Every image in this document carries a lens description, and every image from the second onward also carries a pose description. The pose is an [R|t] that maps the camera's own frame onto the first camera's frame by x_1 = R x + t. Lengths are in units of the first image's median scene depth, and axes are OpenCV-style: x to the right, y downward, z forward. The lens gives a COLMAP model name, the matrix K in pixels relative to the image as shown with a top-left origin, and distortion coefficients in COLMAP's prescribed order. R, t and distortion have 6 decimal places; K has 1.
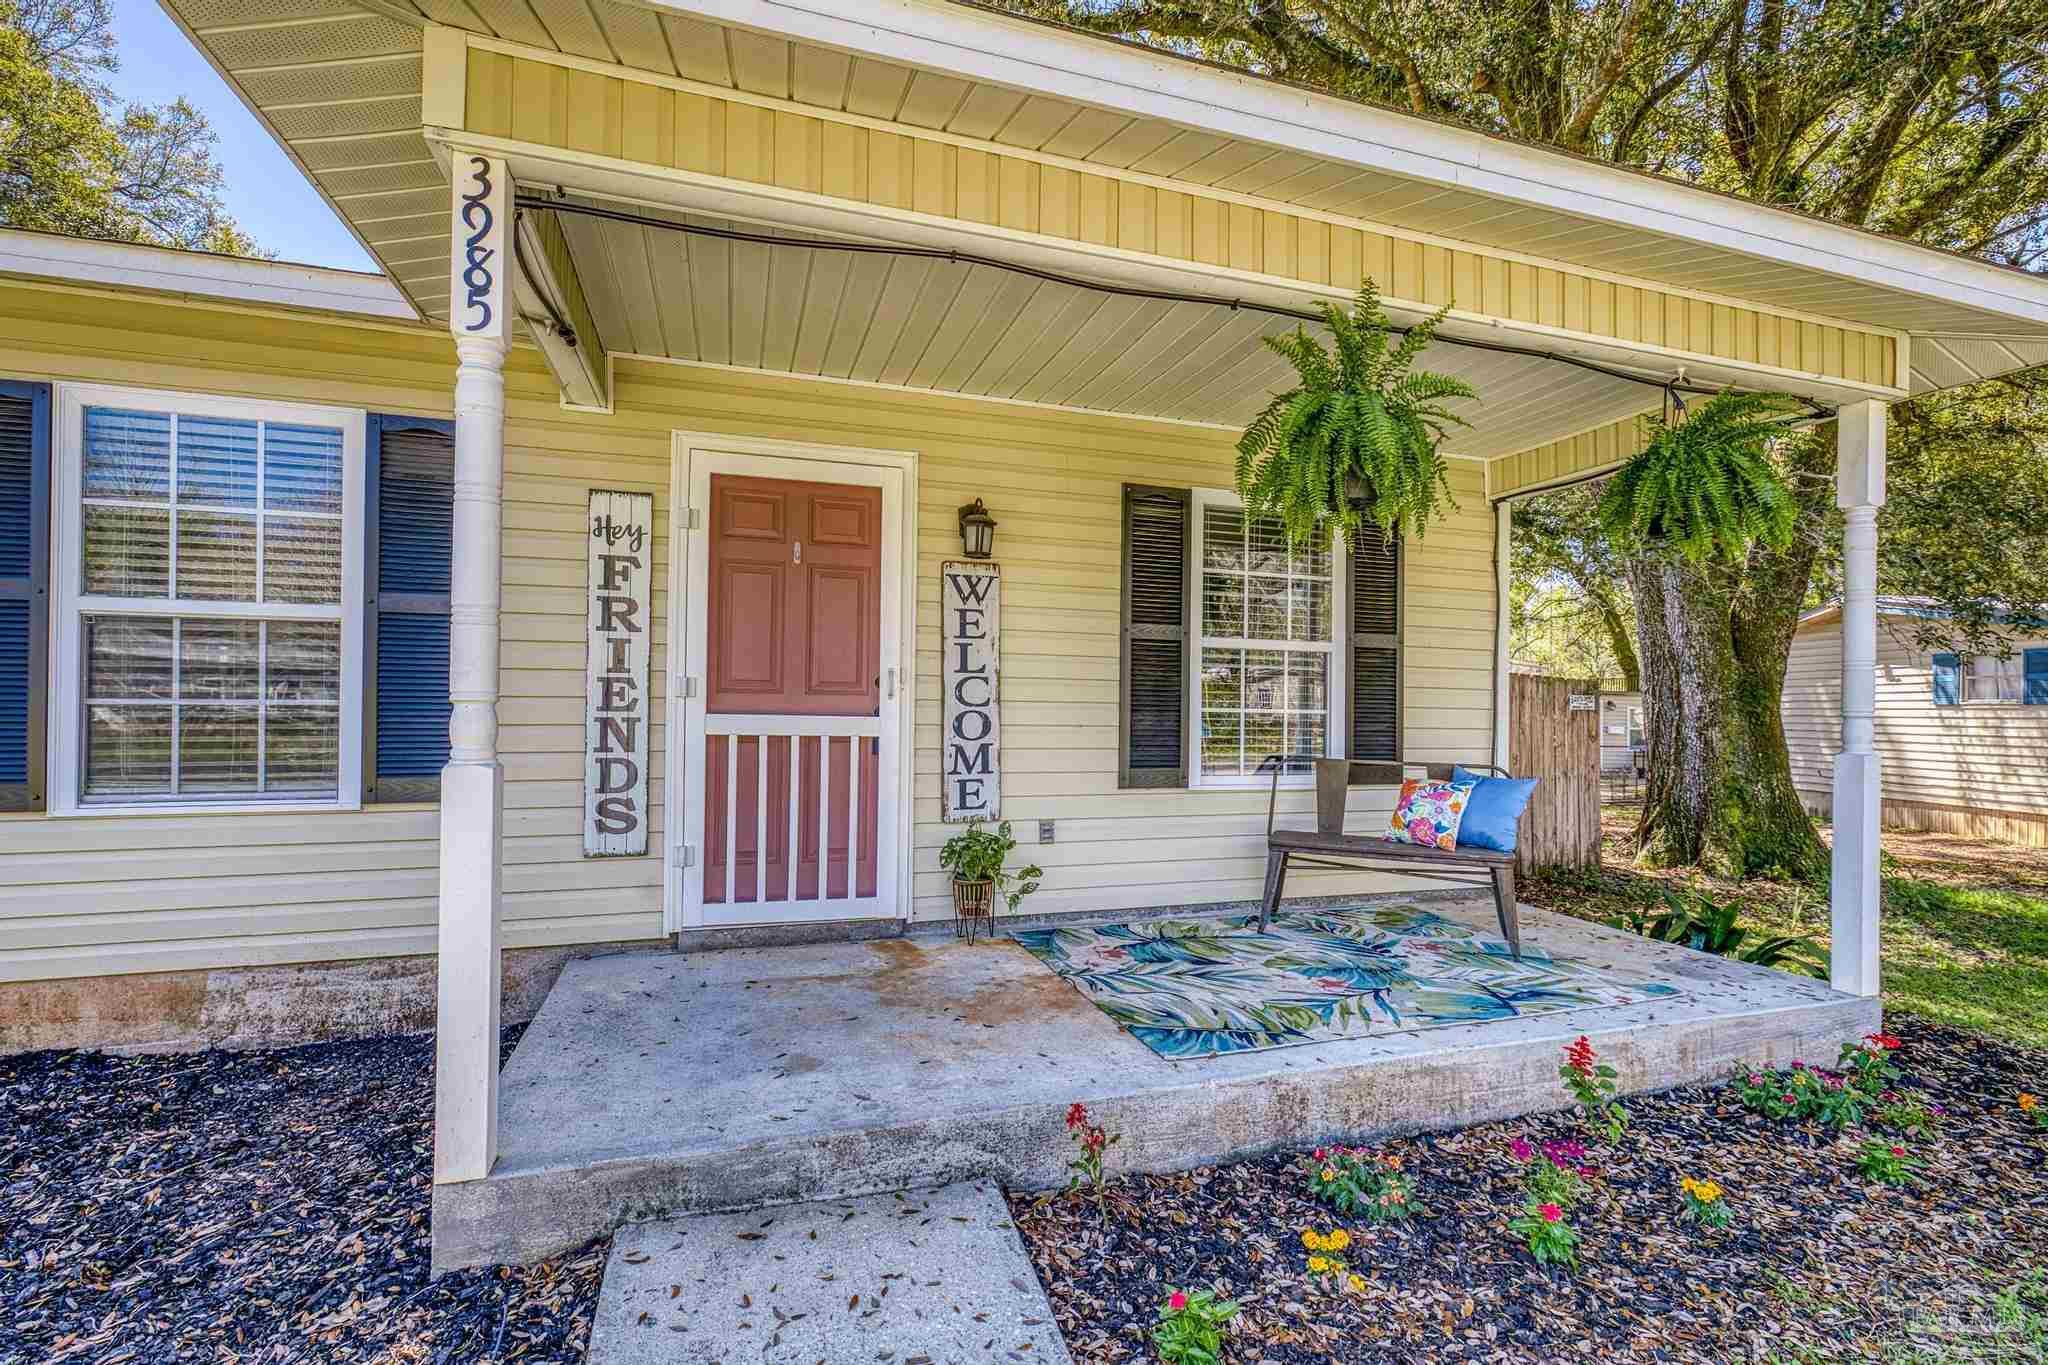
lens RADIAL K [[892.7, 0, 1013.3], [0, 892.7, 699.8], [0, 0, 1]] dist [0.003370, -0.000615]
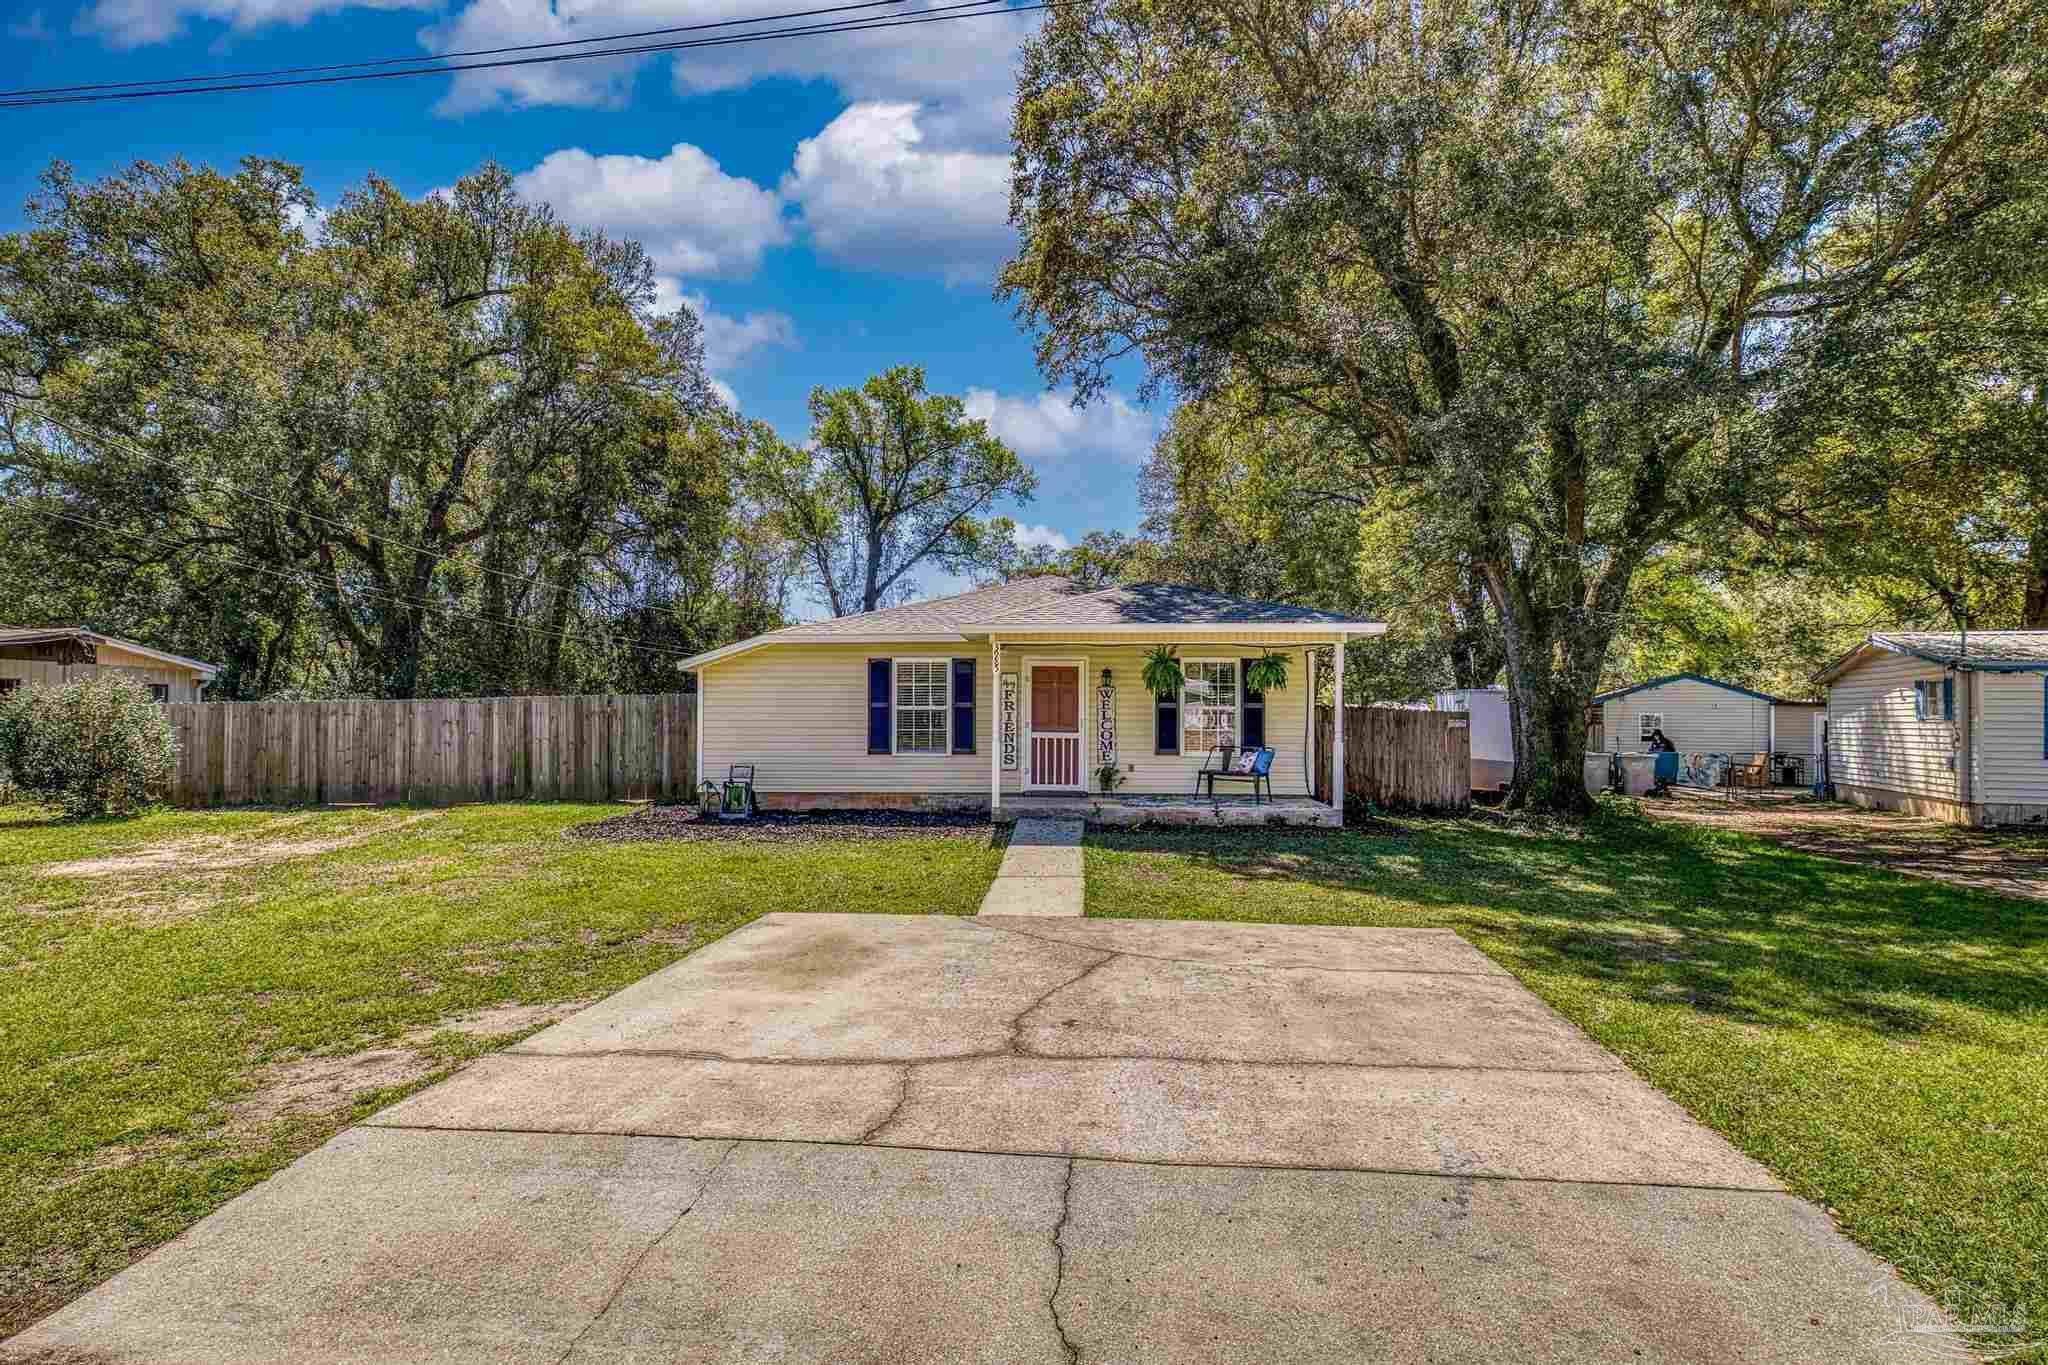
lens RADIAL K [[1048.0, 0, 1026.8], [0, 1048.0, 682.2], [0, 0, 1]] dist [0.003749, 0.000055]
pose [[0.945040, -0.018852, -0.326411, 1.031726], [0.010368, 0.999562, -0.027711, -0.069280], [0.326790, 0.022804, 0.944822, -3.033340]]
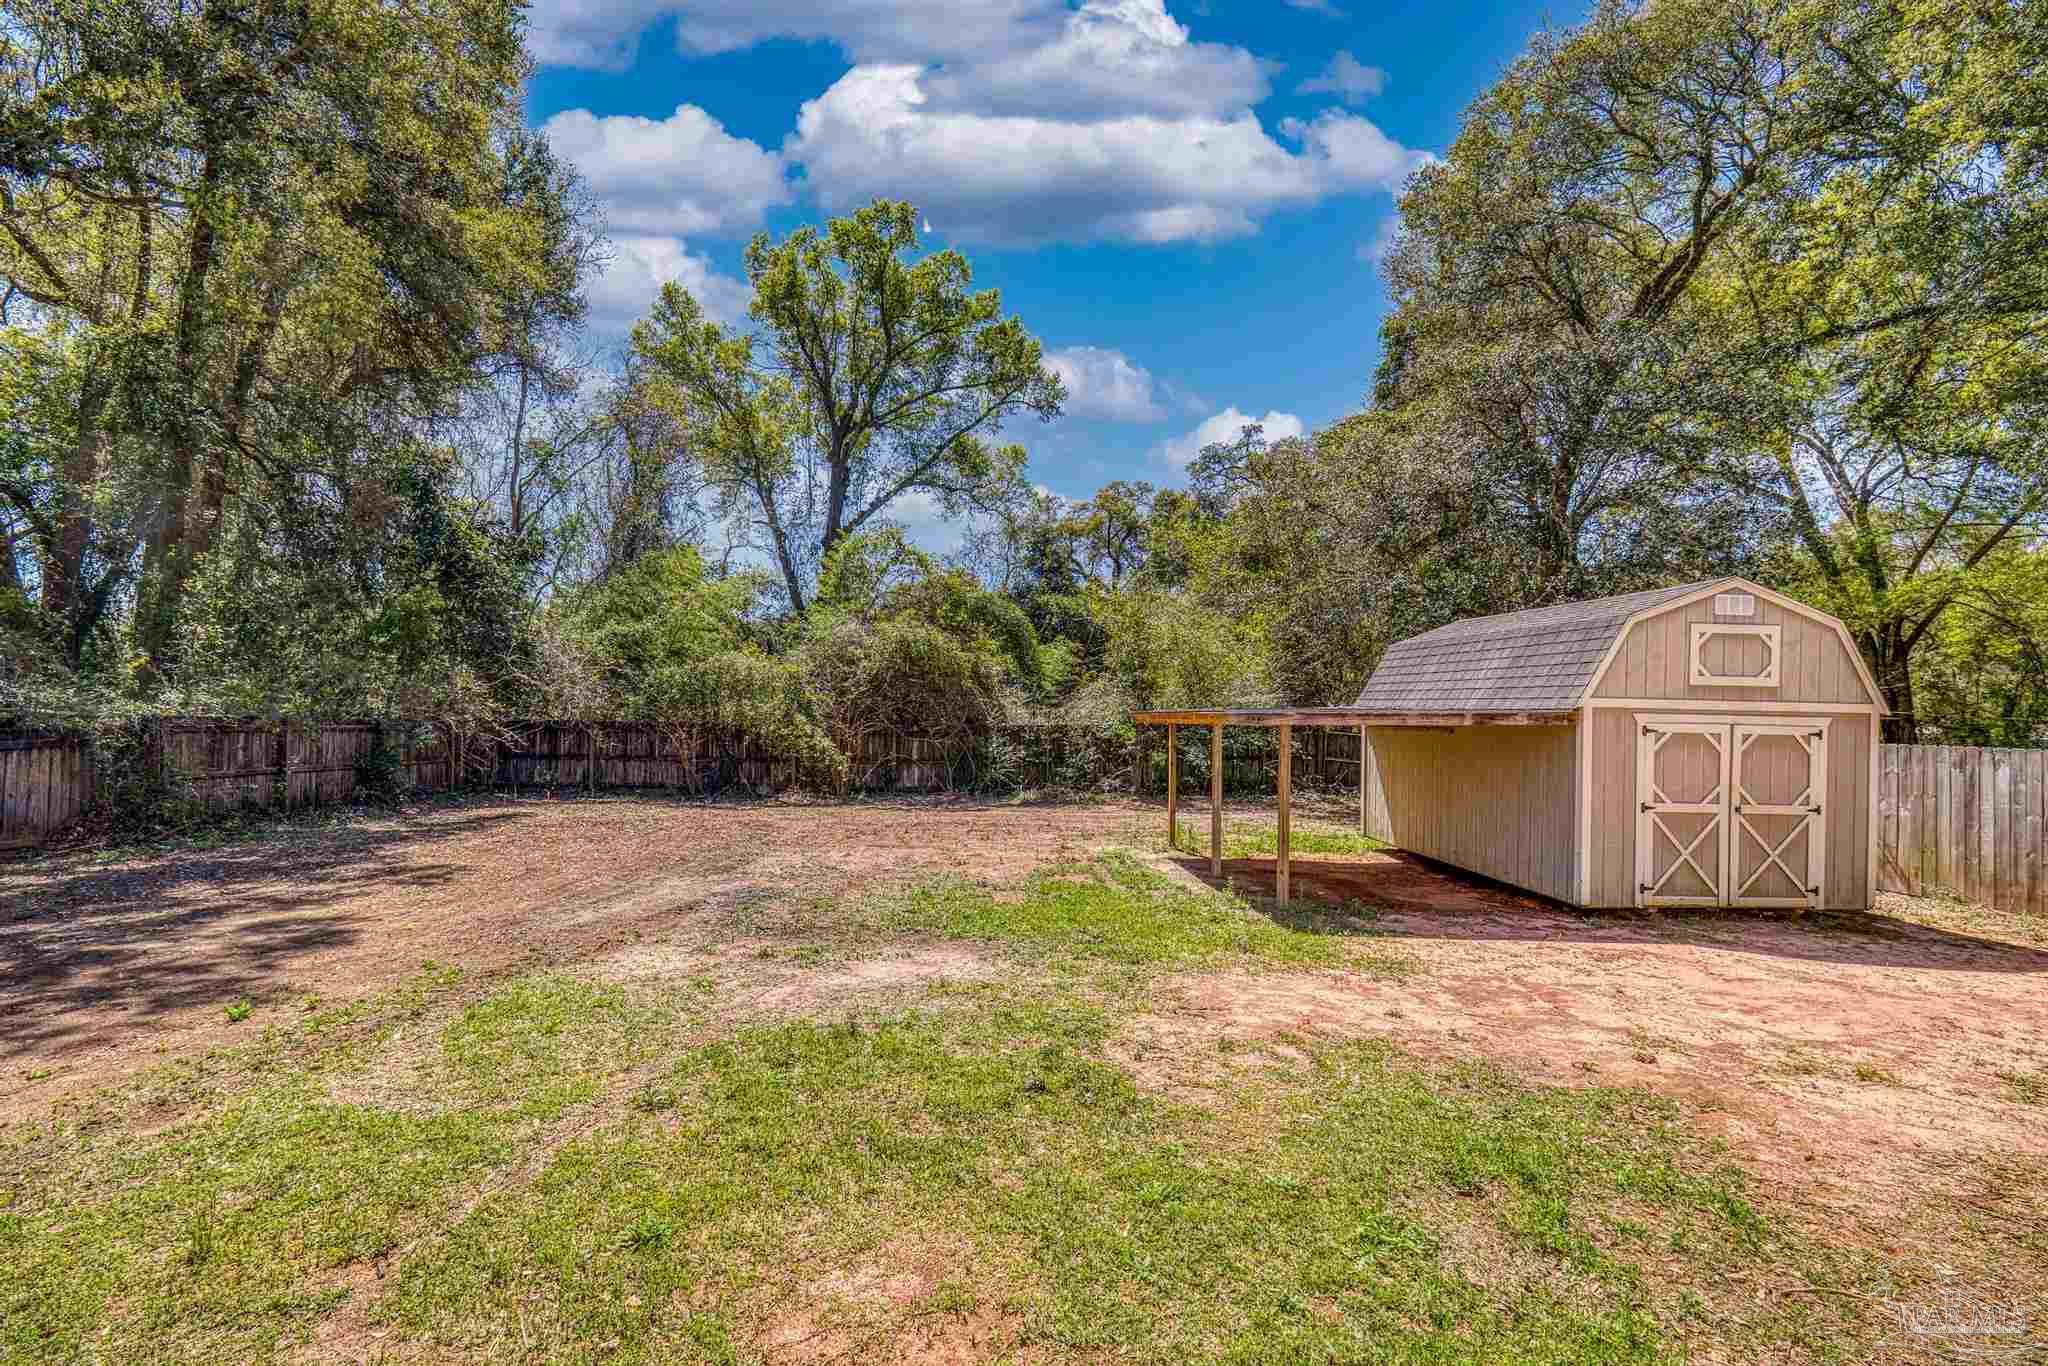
lens RADIAL K [[892.7, 0, 1022.1], [0, 892.7, 698.4], [0, 0, 1]] dist [0.003370, -0.000615]
pose [[0.965350, 0.000248, -0.260960, -2.541863], [-0.002180, 0.999972, -0.007116, -0.089800], [0.260951, 0.007438, 0.965323, 3.654195]]
